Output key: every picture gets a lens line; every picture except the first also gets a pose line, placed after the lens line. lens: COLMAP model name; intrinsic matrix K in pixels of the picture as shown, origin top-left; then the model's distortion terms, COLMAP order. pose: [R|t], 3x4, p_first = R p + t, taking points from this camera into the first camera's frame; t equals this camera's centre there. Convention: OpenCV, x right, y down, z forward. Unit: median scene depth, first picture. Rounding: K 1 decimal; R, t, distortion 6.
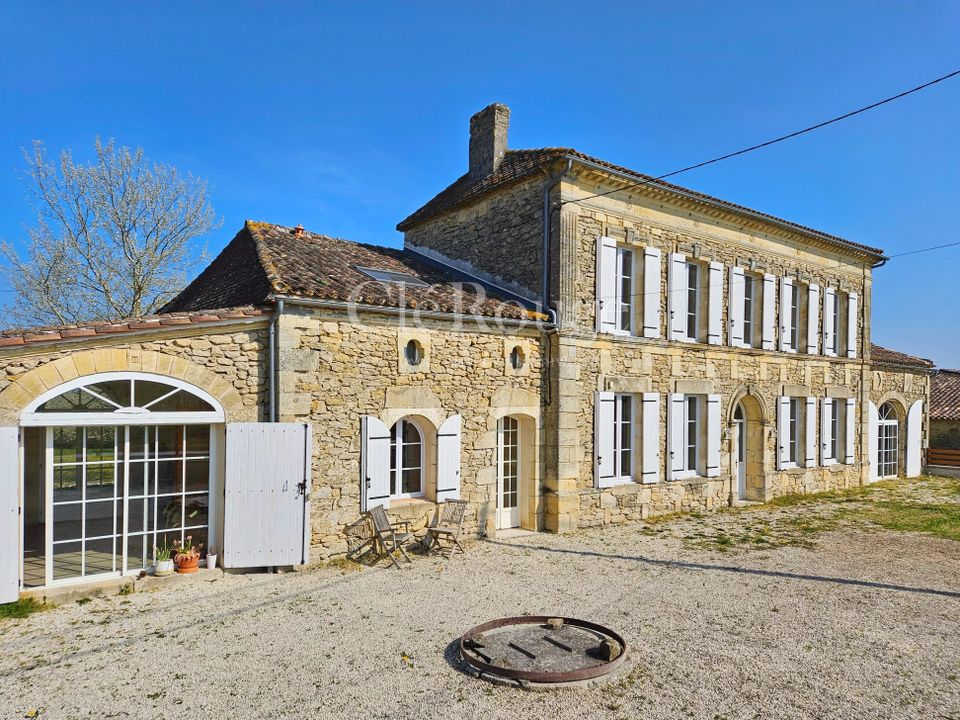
lens RADIAL K [[698.5, 0, 480.2], [0, 698.5, 383.2], [0, 0, 1]] dist [0.075874, -0.064491]
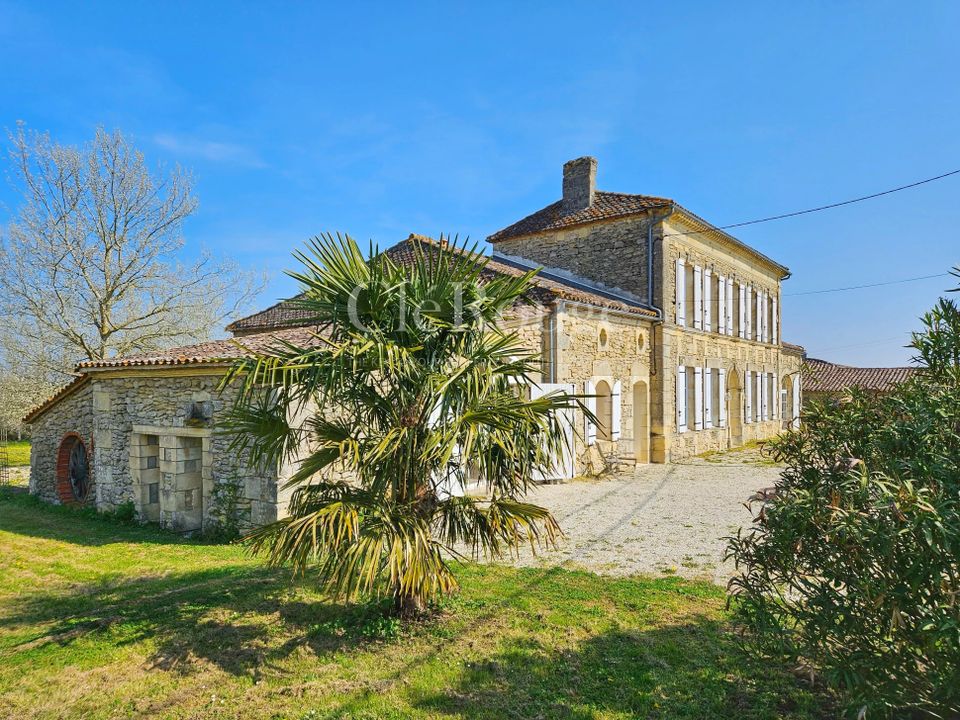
lens RADIAL K [[681.4, 0, 478.7], [0, 681.4, 358.0], [0, 0, 1]] dist [0.075375, -0.061546]
pose [[0.968176, 0.003767, 0.250242, -0.573235], [-0.000735, 0.999925, -0.012206, 0.012912], [-0.250270, 0.011634, 0.968106, -0.258349]]
